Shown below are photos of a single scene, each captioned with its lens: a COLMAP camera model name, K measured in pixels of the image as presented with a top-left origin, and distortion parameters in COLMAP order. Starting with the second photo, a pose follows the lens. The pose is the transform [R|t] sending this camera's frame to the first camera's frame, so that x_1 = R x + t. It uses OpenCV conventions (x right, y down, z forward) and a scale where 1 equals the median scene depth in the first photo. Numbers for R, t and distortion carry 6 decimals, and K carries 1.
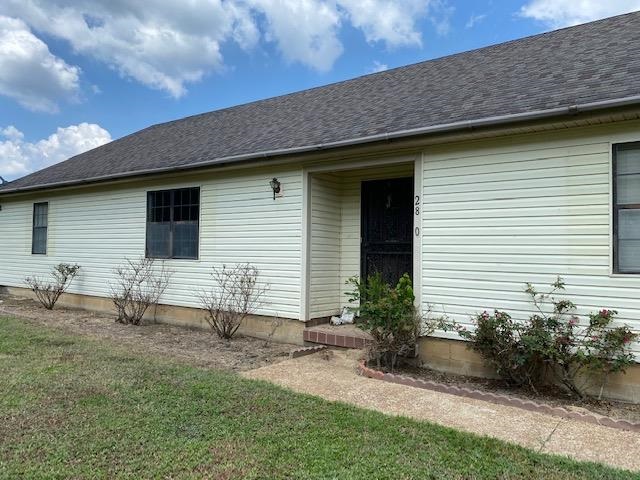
lens RADIAL K [[455.6, 0, 320.0], [0, 455.6, 240.0], [0, 0, 1]] dist [0.006931, 0.003953]
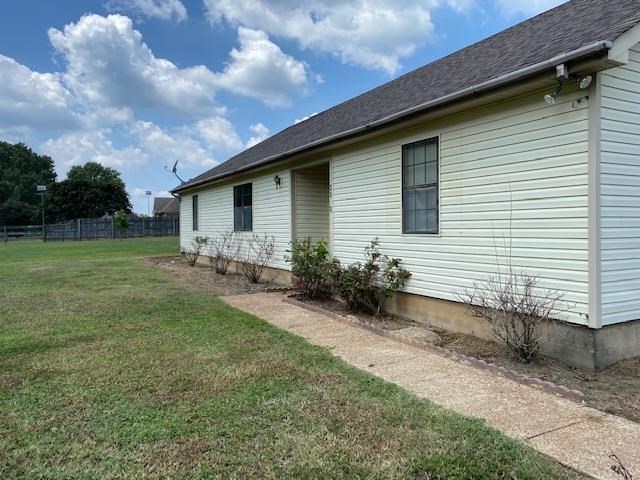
lens RADIAL K [[478.8, 0, 320.0], [0, 478.8, 240.0], [0, 0, 1]] dist [-0.050855, 0.001131]
pose [[0.890203, -0.005525, -0.455531, 0.574614], [0.026642, 0.998846, 0.039951, 0.012640], [0.454785, -0.047701, 0.889323, -0.257027]]
